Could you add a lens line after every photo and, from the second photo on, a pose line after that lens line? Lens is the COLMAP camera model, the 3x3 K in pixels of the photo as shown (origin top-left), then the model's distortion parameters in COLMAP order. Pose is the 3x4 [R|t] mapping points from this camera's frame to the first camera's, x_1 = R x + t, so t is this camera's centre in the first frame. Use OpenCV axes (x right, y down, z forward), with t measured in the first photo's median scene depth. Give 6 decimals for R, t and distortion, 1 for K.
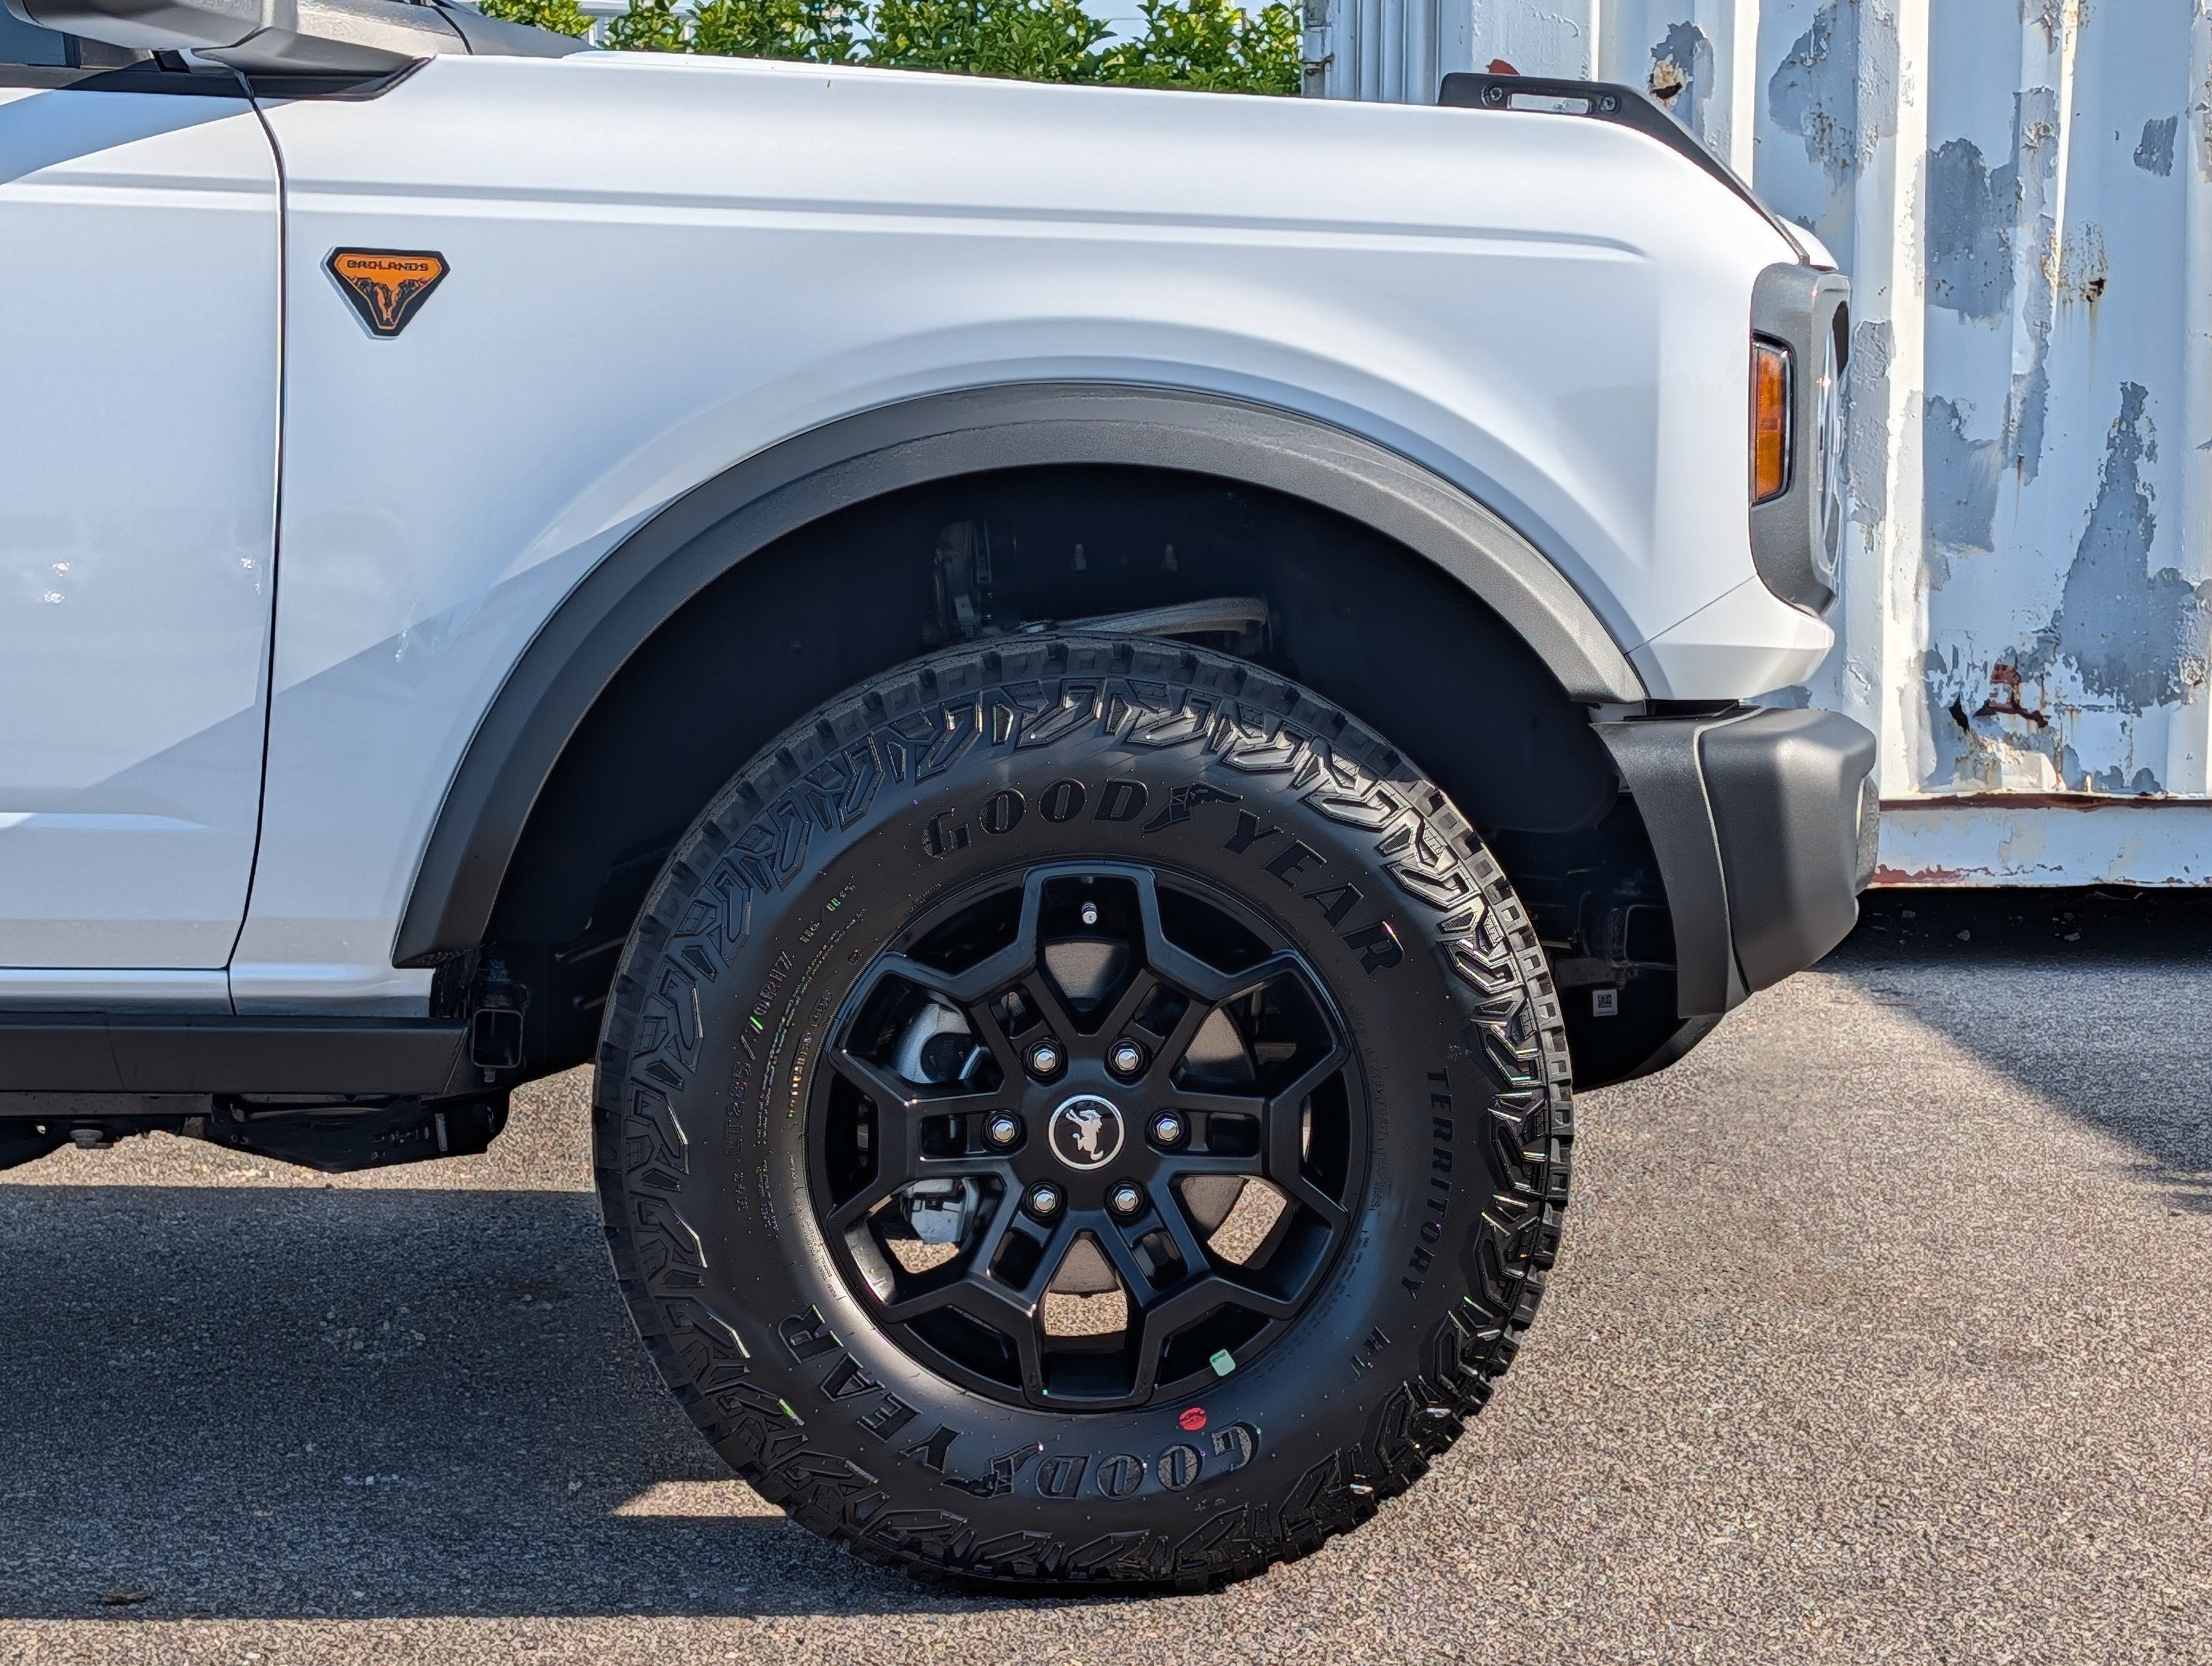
lens RADIAL K [[3951.4, 0, 1104.1], [0, 3951.4, 865.5], [0, 0, 1]] dist [0.216586, -0.968601]
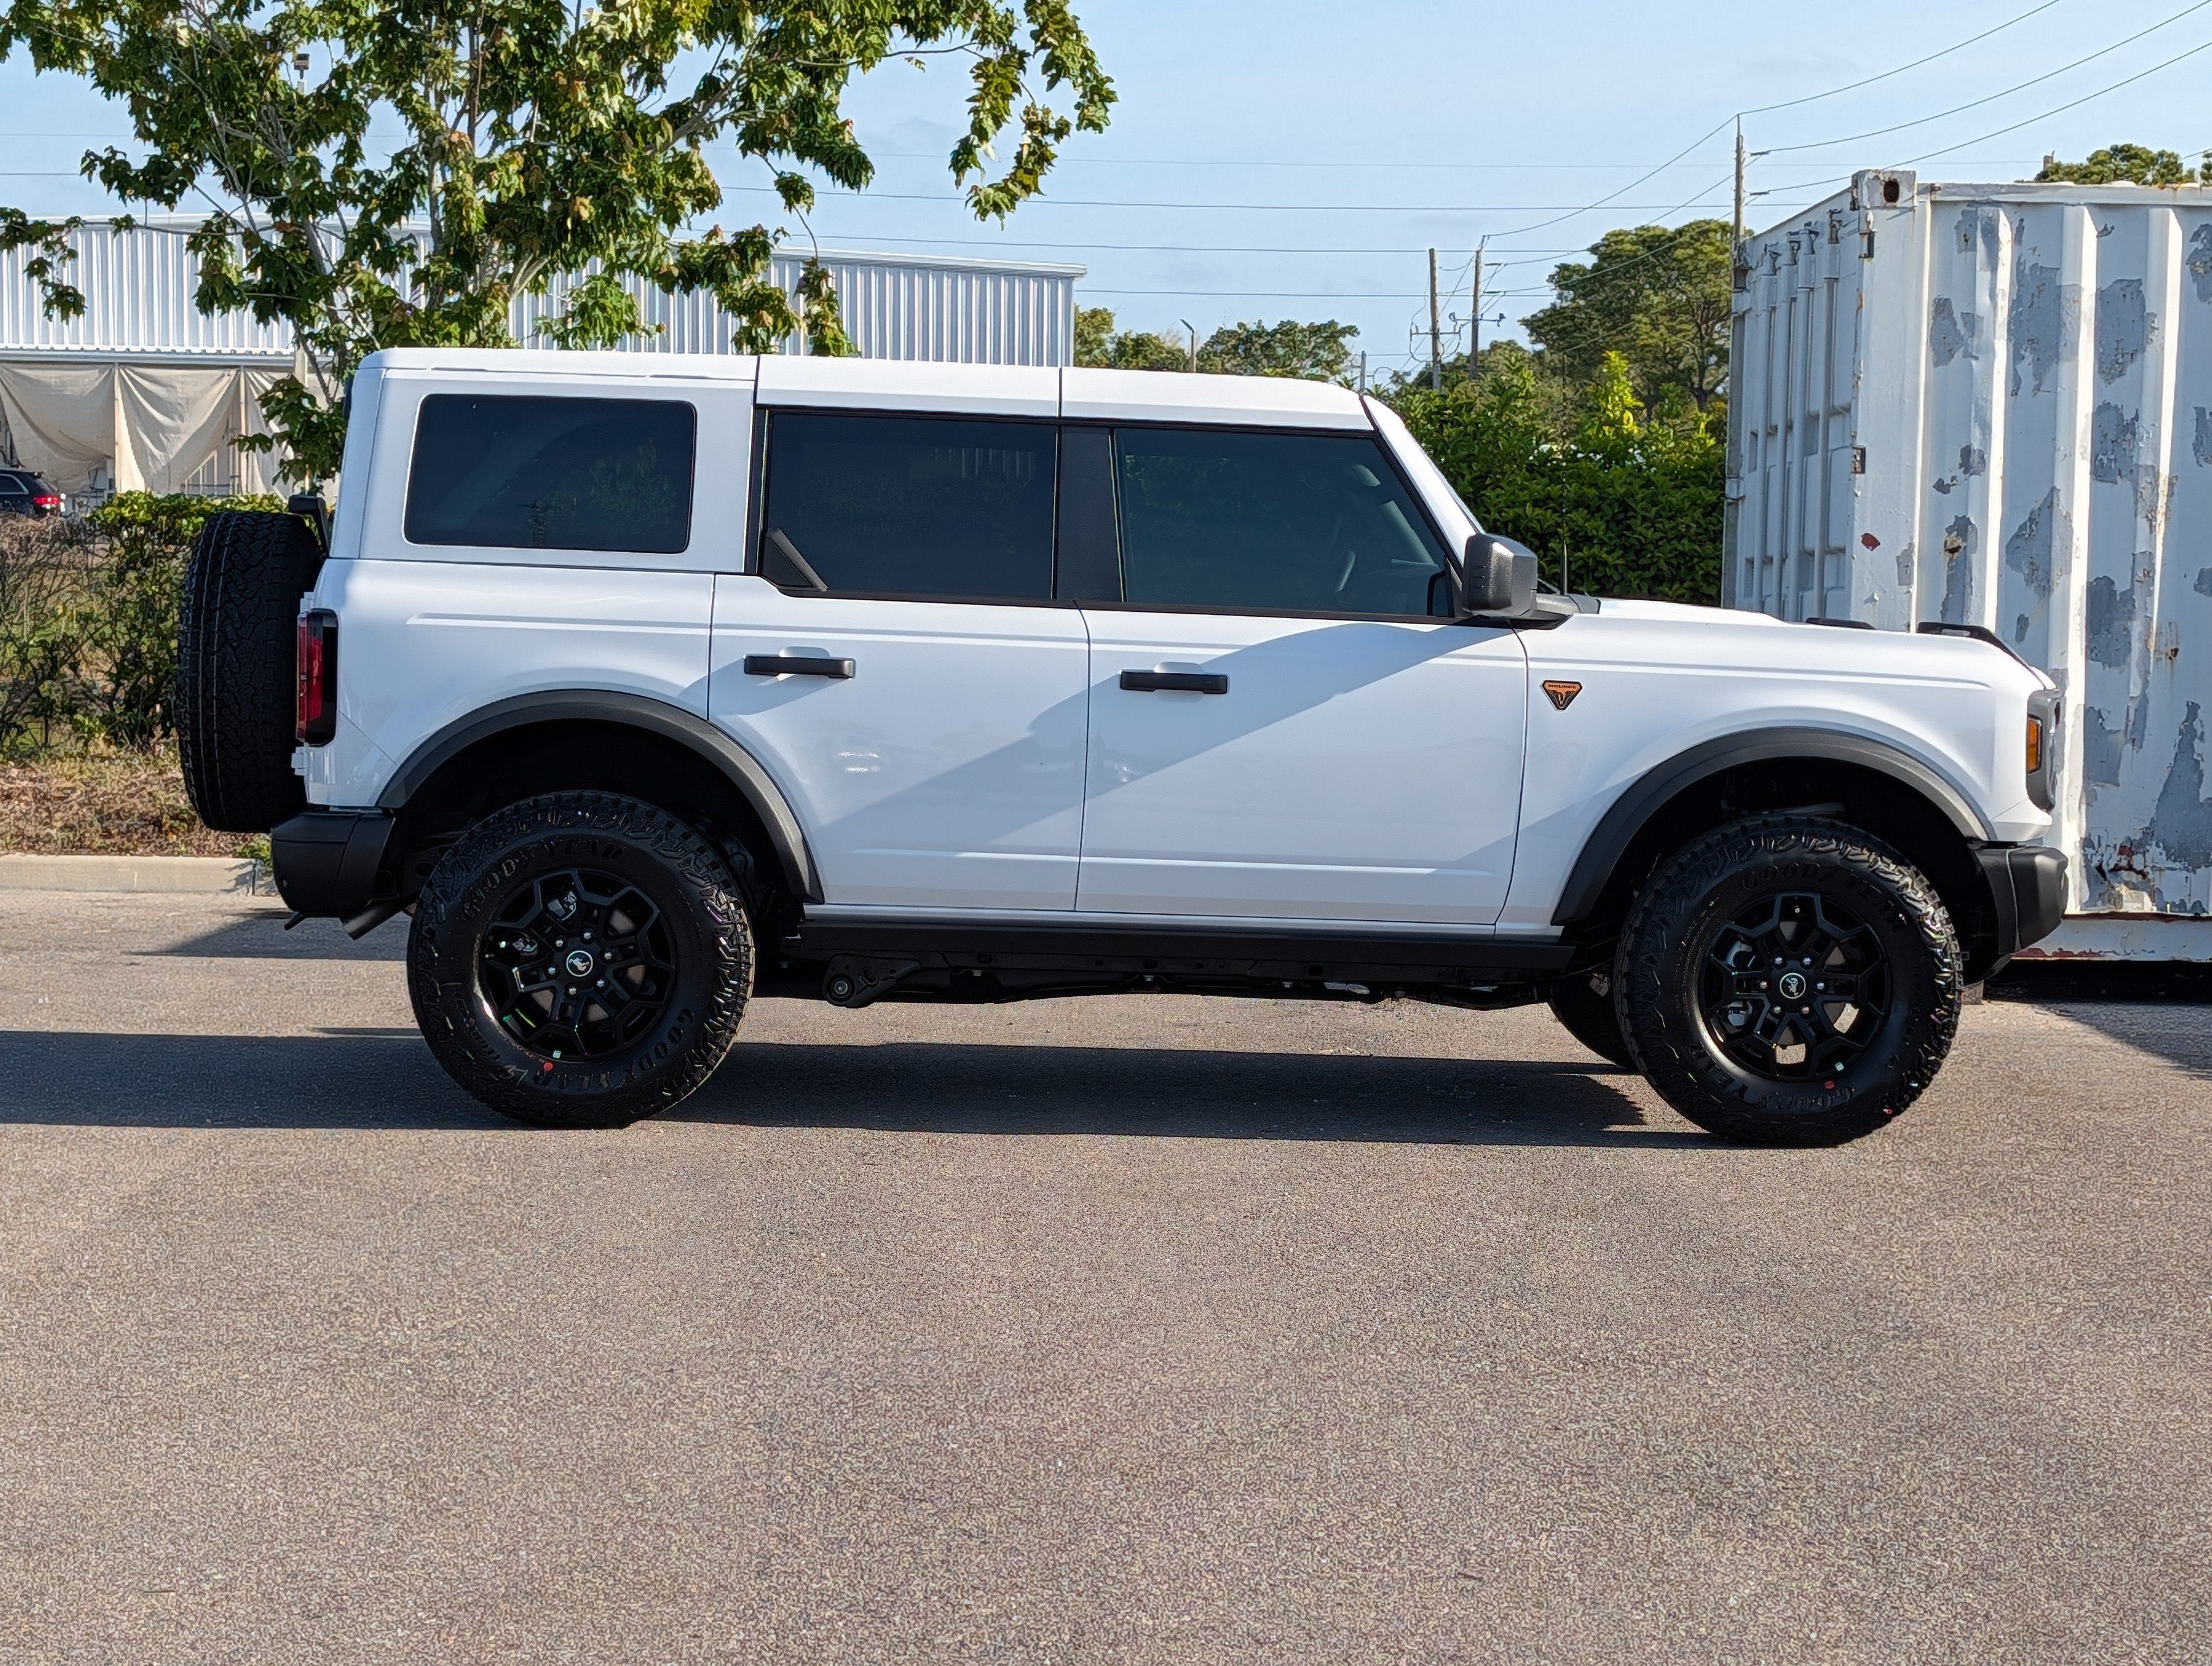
lens RADIAL K [[4489.7, 0, 1110.9], [0, 4489.7, 917.3], [0, 0, 1]] dist [0.302646, -1.644560]
pose [[0.999815, 0.018374, -0.005710, -0.479313], [-0.018598, 0.998941, -0.042091, 0.163668], [0.004930, 0.042189, 0.999097, -2.277090]]
